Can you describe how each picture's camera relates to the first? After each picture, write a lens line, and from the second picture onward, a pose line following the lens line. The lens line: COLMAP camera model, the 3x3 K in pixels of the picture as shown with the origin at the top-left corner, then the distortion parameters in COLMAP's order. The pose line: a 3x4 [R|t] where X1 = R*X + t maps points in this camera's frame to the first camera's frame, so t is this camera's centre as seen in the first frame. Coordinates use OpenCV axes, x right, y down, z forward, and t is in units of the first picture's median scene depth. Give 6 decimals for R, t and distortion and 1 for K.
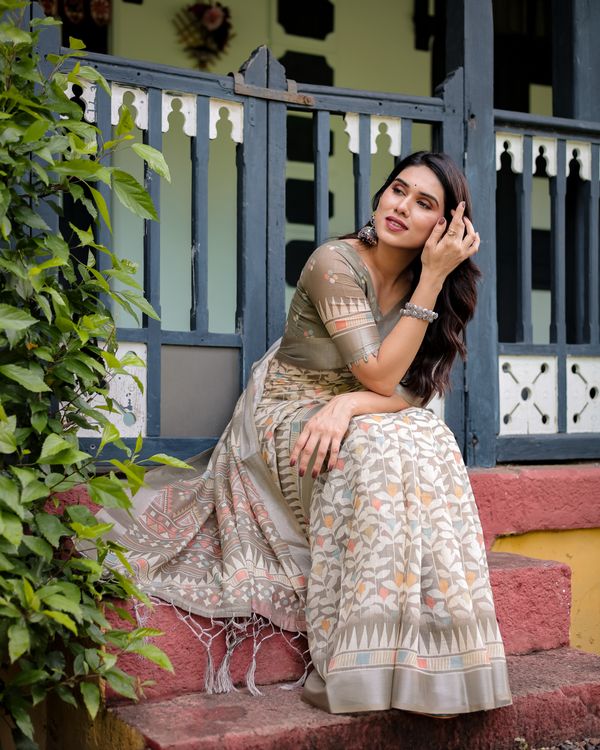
lens RADIAL K [[1216.3, 0, 284.5], [0, 1216.3, 376.7], [0, 0, 1]] dist [0.032963, -0.016018]
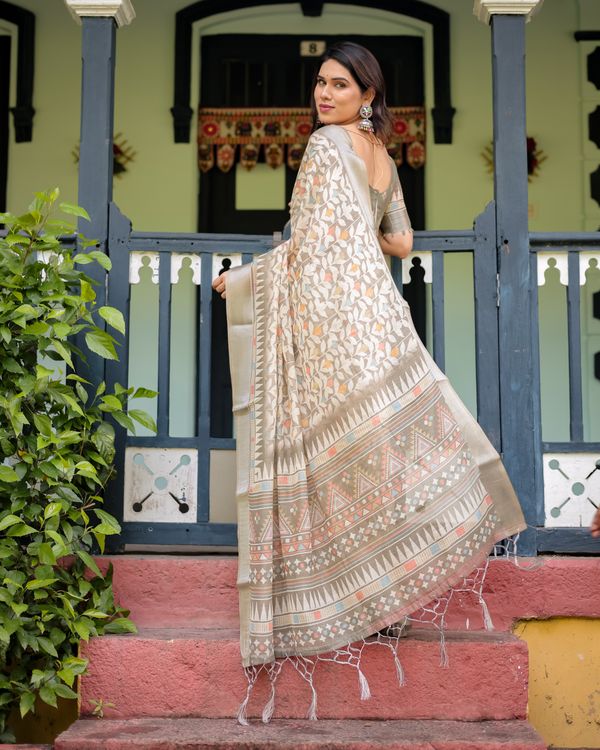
lens RADIAL K [[1242.4, 0, 300.1], [0, 1242.4, 365.6], [0, 0, 1]] dist [0.041299, 0.004889]
pose [[0.875808, -0.050834, -0.479976, 0.548580], [0.006055, 0.995517, -0.094386, 0.008426], [0.482622, 0.079758, 0.872189, -0.089230]]
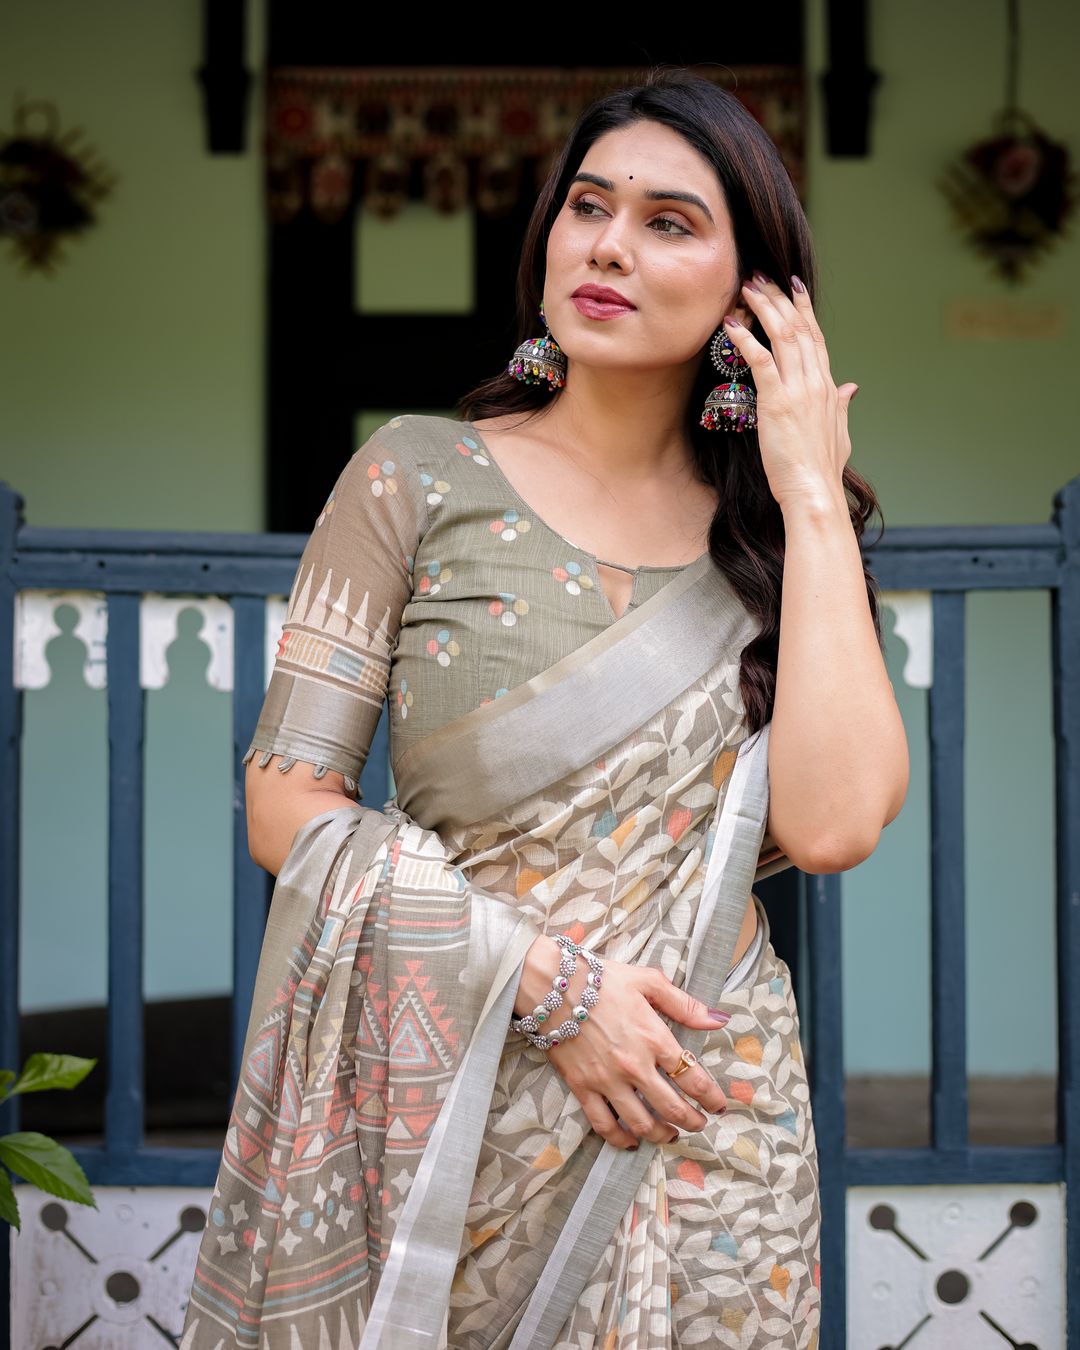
lens RADIAL K [[2188.6, 0, 521.9], [0, 2188.6, 724.5], [0, 0, 1]] dist [0.018580, 0.054534]
pose [[0.883026, 0.001600, -0.469321, 0.305799], [0.007745, 0.999808, 0.017980, -0.182692], [0.469259, -0.019512, 0.882845, 0.324738]]
